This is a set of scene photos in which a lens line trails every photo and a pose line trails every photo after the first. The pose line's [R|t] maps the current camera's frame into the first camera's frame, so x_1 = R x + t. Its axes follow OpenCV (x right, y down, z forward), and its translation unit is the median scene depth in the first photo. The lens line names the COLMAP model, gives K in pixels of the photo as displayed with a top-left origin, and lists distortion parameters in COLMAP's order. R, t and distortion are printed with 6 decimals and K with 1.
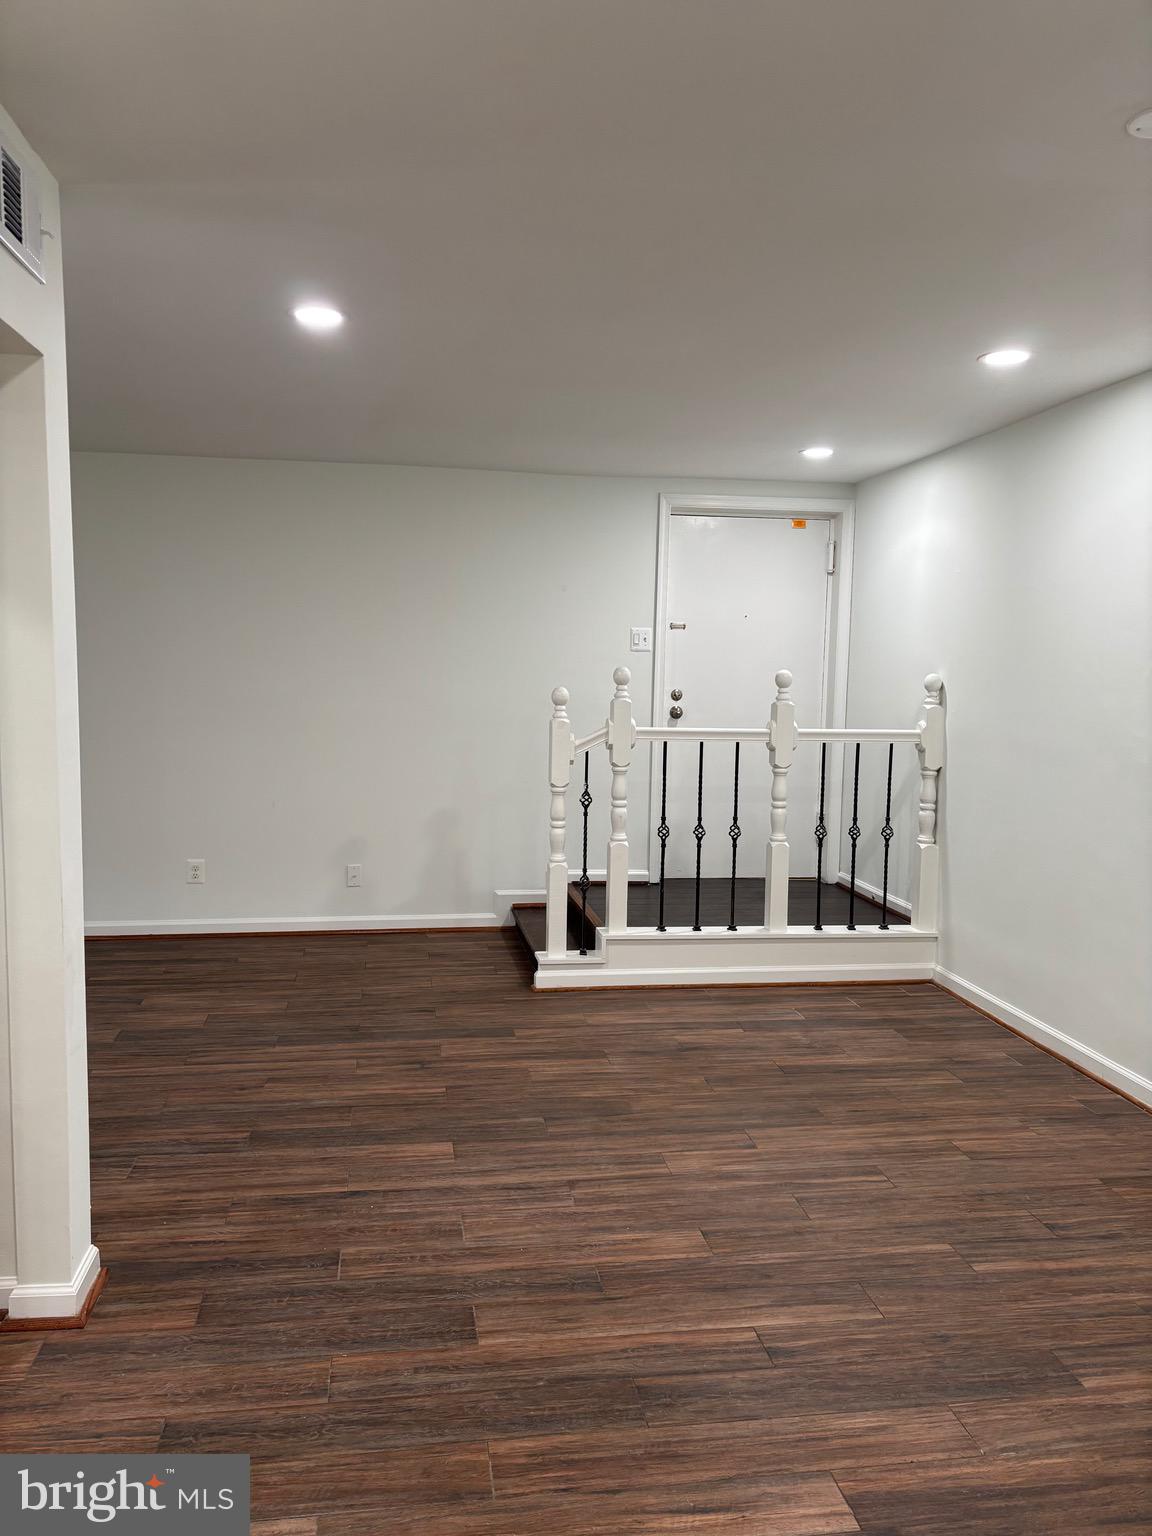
lens RADIAL K [[1150.6, 0, 570.5], [0, 1150.6, 771.3], [0, 0, 1]] dist [0.028725, -0.024313]
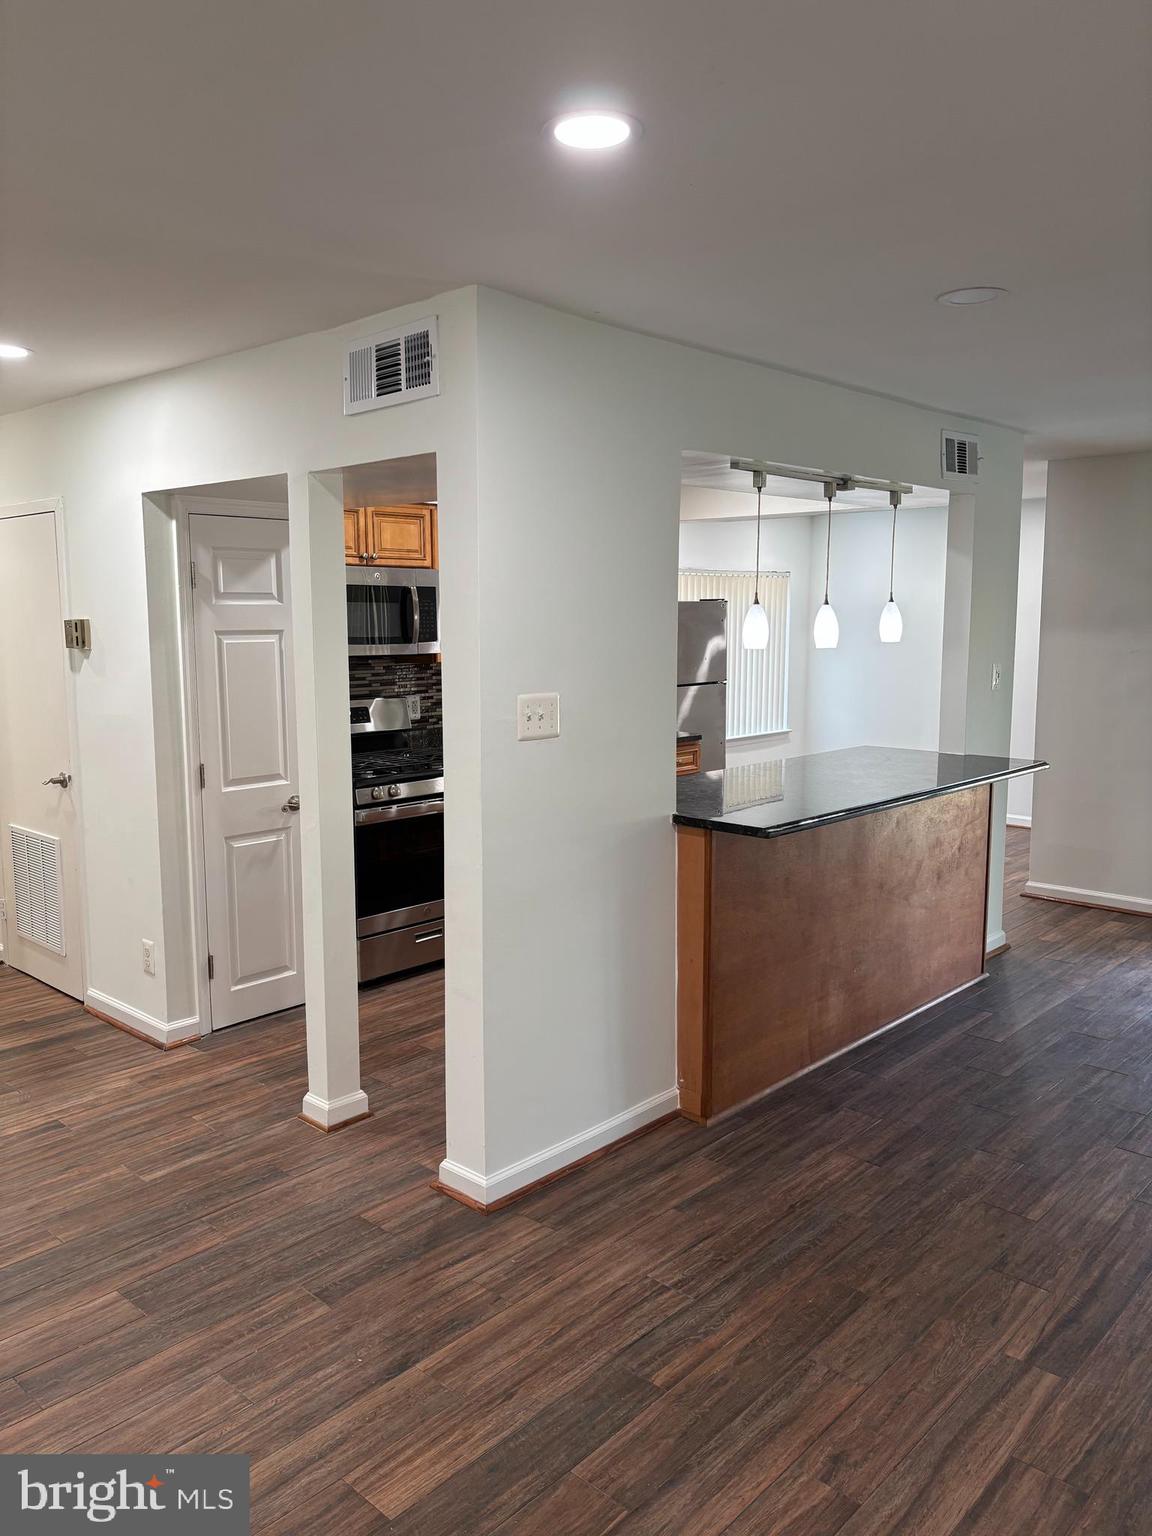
lens RADIAL K [[1150.6, 0, 572.2], [0, 1150.6, 763.3], [0, 0, 1]] dist [0.028725, -0.024313]
pose [[-0.783603, 0.069295, -0.617385, 0.204494], [-0.065577, 0.978983, 0.193112, -0.225926], [0.617791, 0.191810, -0.762590, 1.758890]]
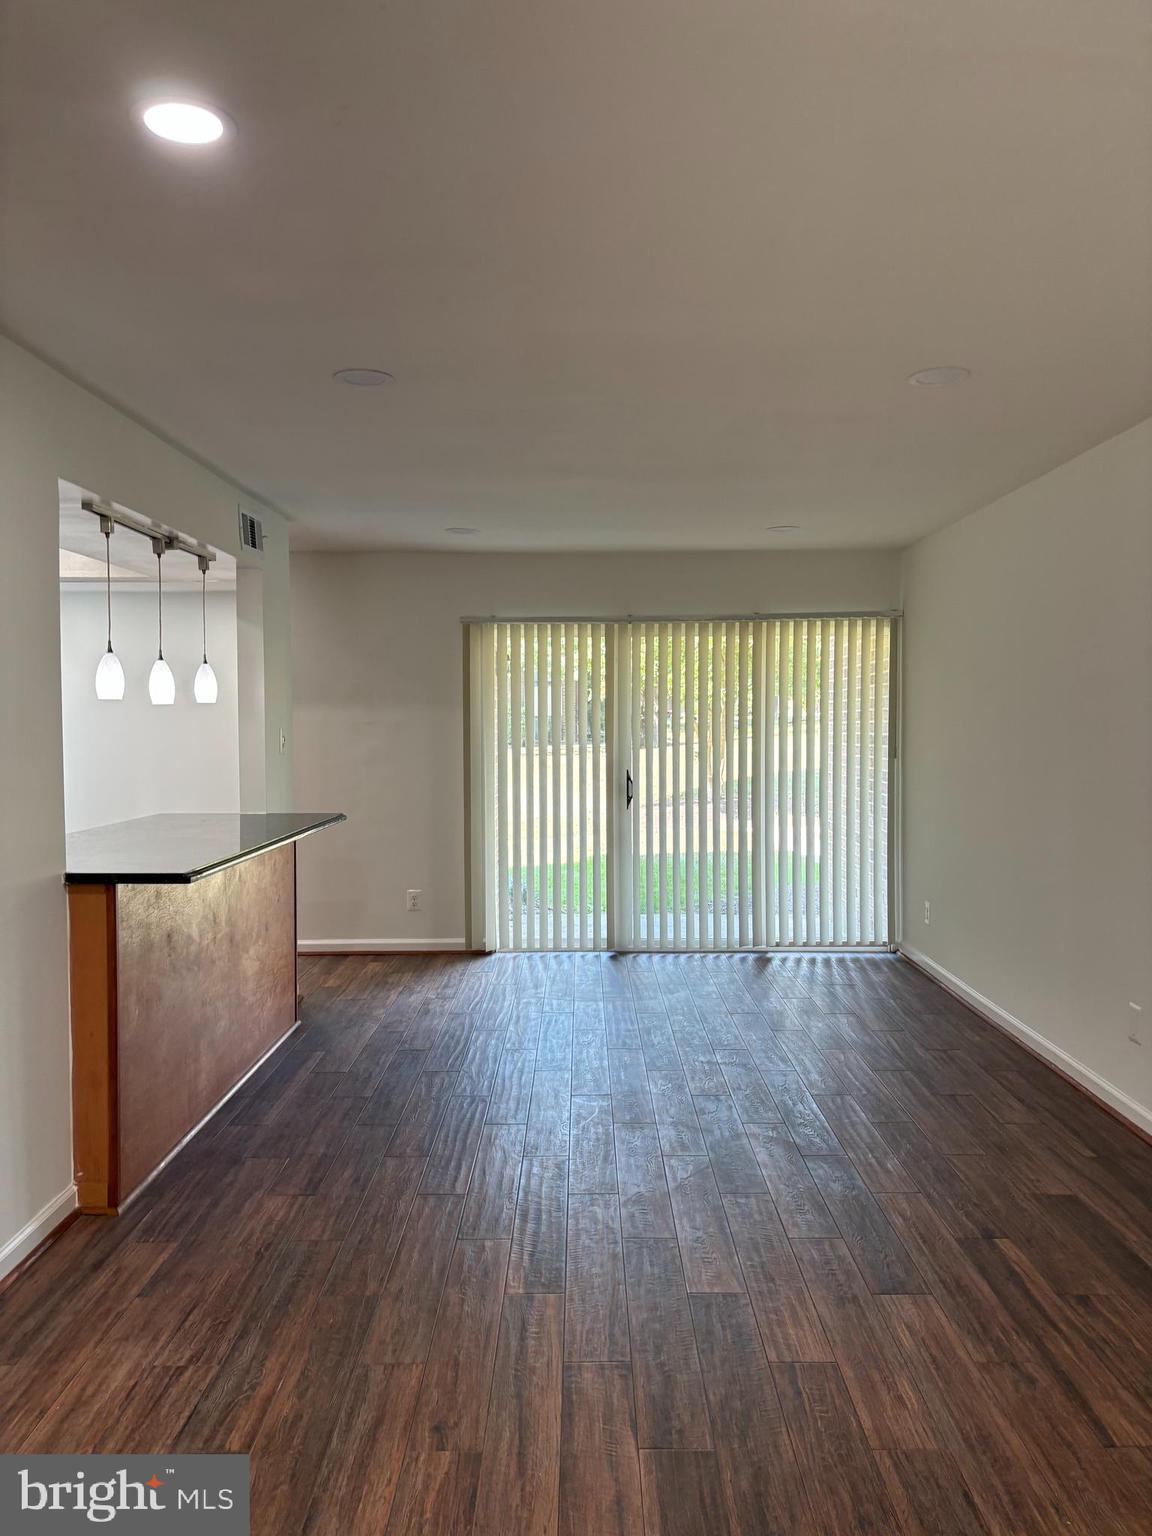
lens RADIAL K [[1150.6, 0, 572.9], [0, 1150.6, 762.3], [0, 0, 1]] dist [0.028725, -0.024313]
pose [[-0.156543, 0.023941, -0.987381, 0.393644], [-0.092012, 0.995005, 0.038714, -0.133812], [0.983376, 0.096912, -0.153558, 1.534931]]
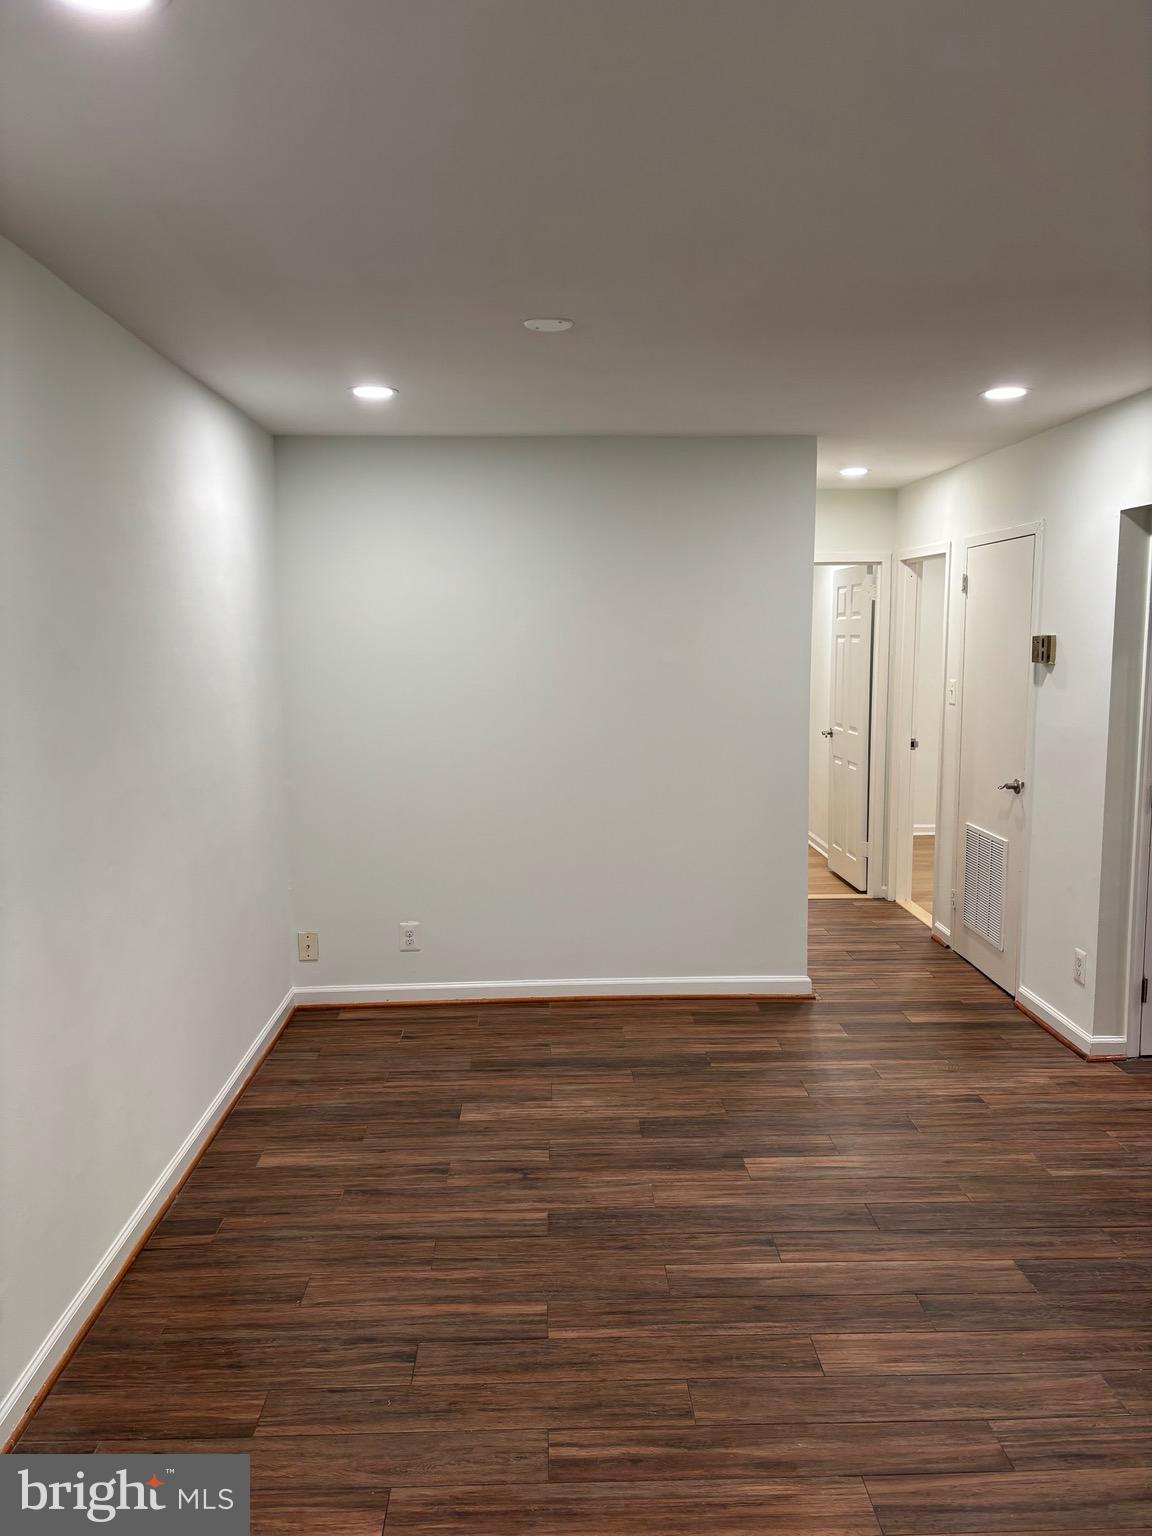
lens RADIAL K [[1150.6, 0, 568.9], [0, 1150.6, 766.3], [0, 0, 1]] dist [0.028725, -0.024313]
pose [[-0.991655, -0.024322, 0.126606, 0.209767], [0.002751, 0.977827, 0.209396, -0.235032], [-0.128892, 0.207997, -0.969600, 1.838059]]
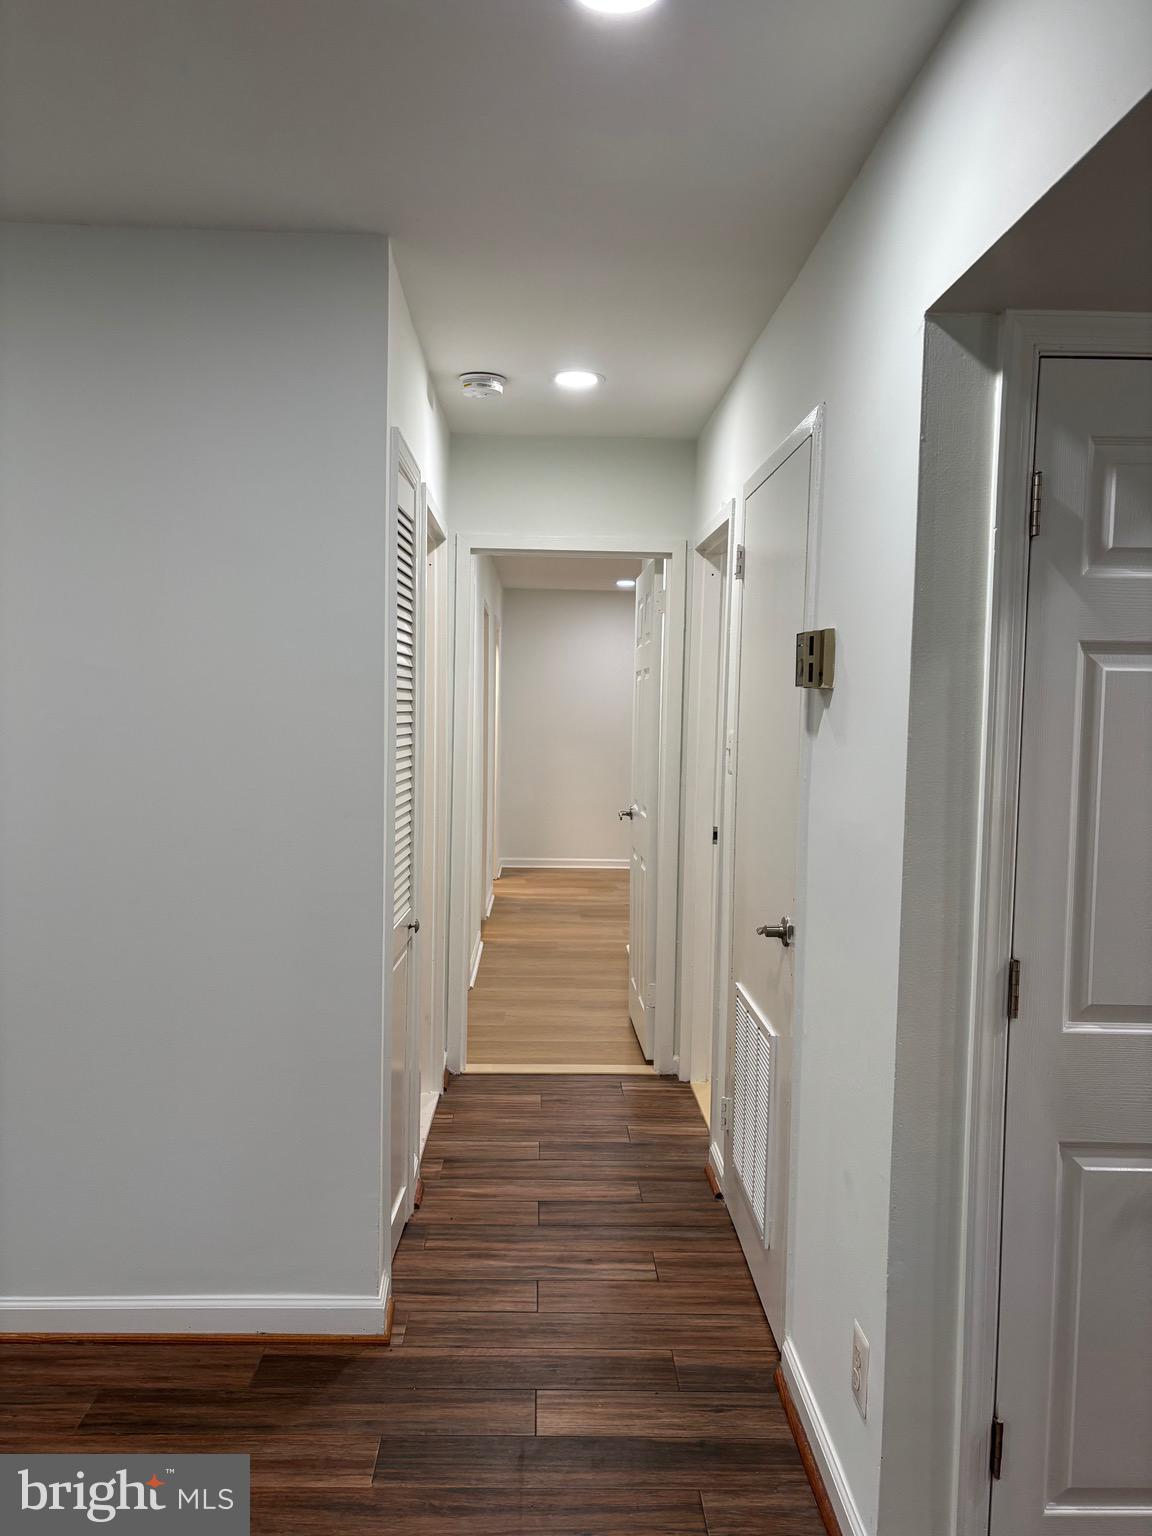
lens RADIAL K [[1150.6, 0, 561.4], [0, 1150.6, 770.9], [0, 0, 1]] dist [0.028725, -0.024313]
pose [[-0.990478, -0.039736, 0.131809, -0.185097], [-0.019273, 0.988033, 0.153031, -0.092814], [-0.136313, 0.149034, -0.979392, 0.935006]]
